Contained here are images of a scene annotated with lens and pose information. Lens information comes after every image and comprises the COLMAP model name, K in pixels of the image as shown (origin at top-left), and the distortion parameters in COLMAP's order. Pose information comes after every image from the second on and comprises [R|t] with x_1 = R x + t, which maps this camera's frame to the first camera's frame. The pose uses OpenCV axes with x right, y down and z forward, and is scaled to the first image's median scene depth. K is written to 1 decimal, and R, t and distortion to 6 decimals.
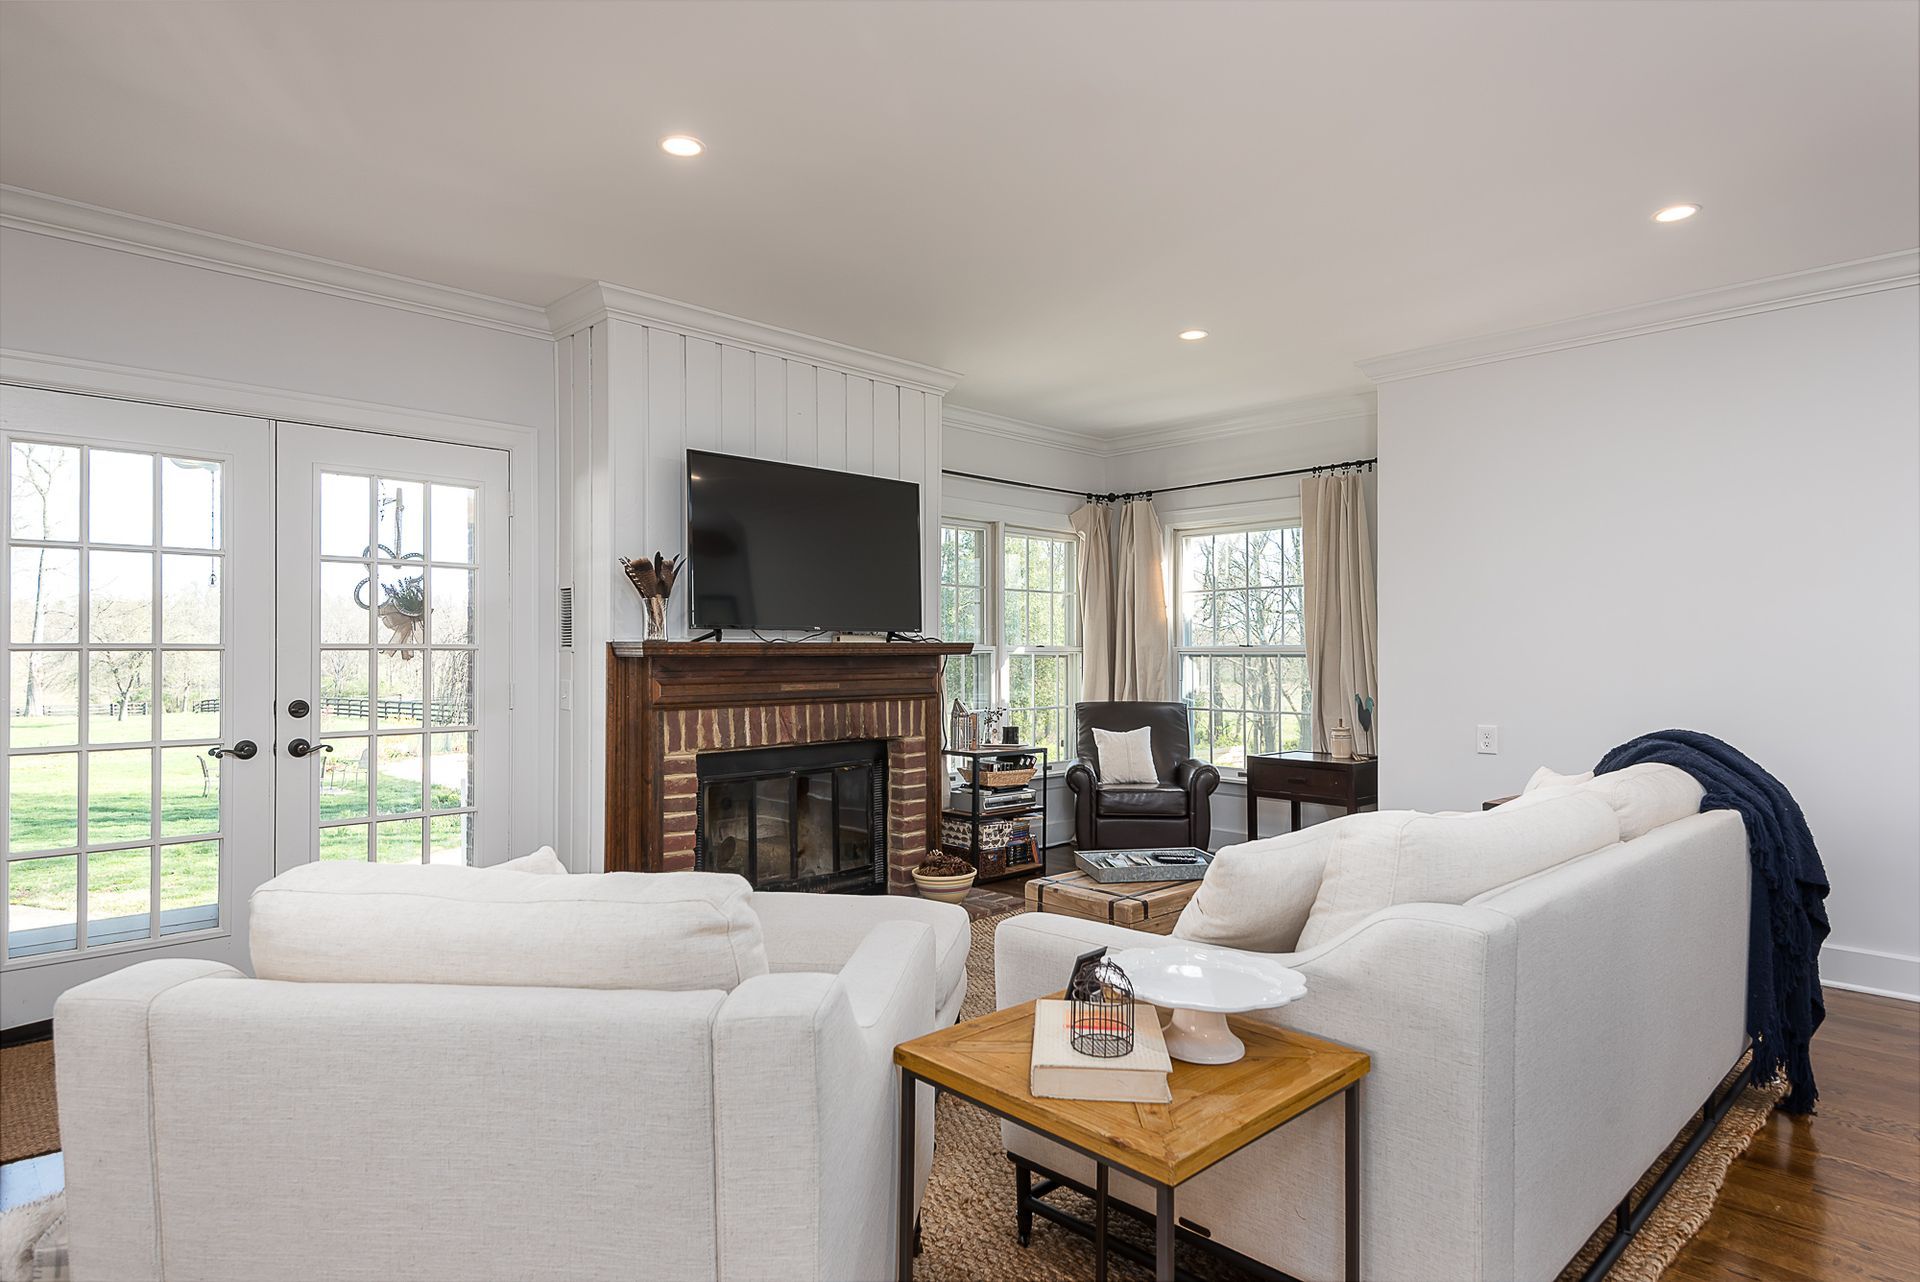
lens RADIAL K [[1102.2, 0, 960.0], [0, 1102.2, 641.0], [0, 0, 1]] dist [0.032922, -0.000968]
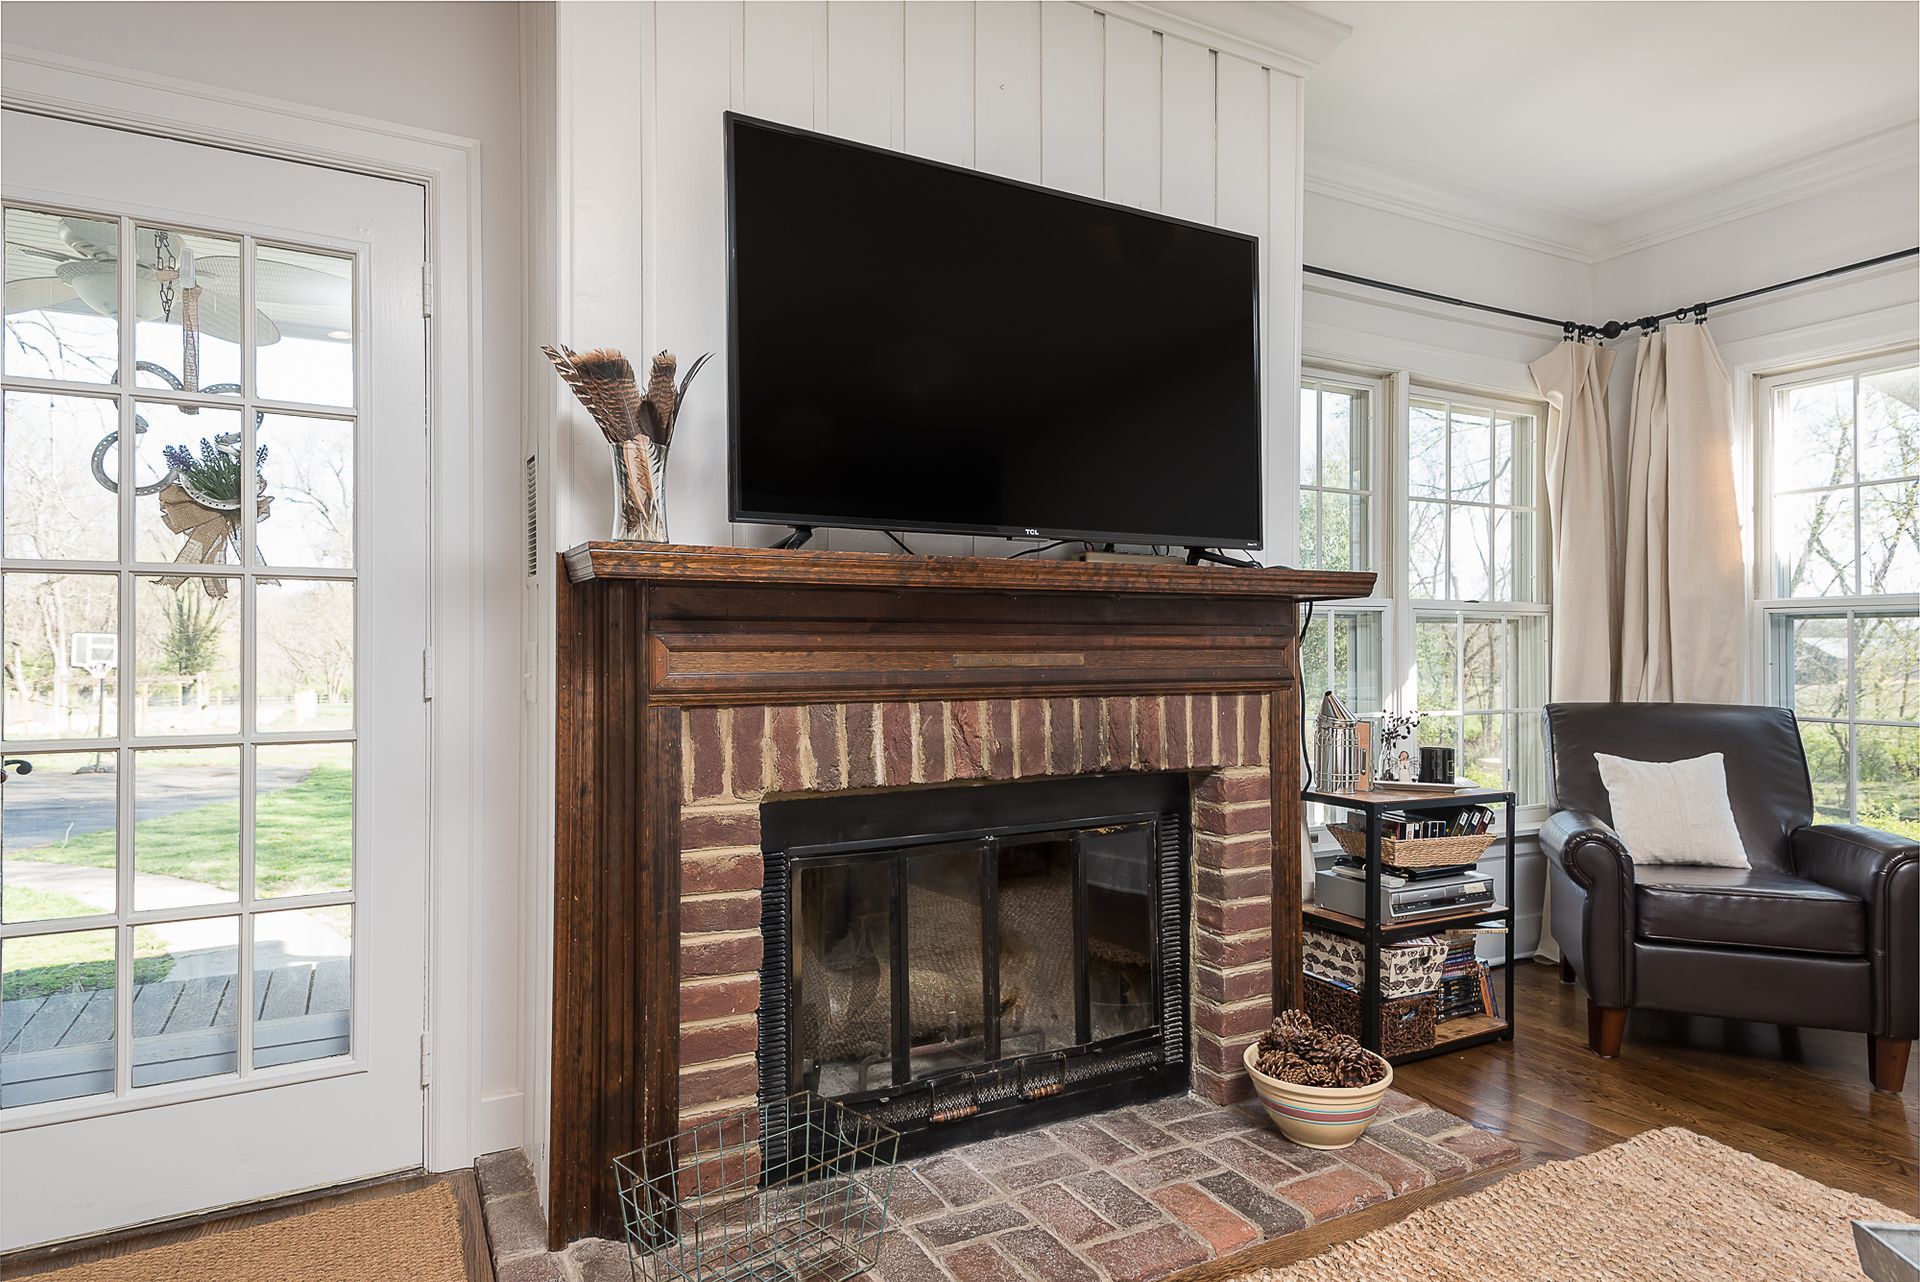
lens RADIAL K [[1102.2, 0, 960.0], [0, 1102.2, 641.0], [0, 0, 1]] dist [0.032922, -0.000968]
pose [[0.962346, -0.001297, -0.271824, -0.030427], [0.001705, 0.999998, 0.001263, 0.030220], [0.271822, -0.001679, 0.962346, 0.500615]]
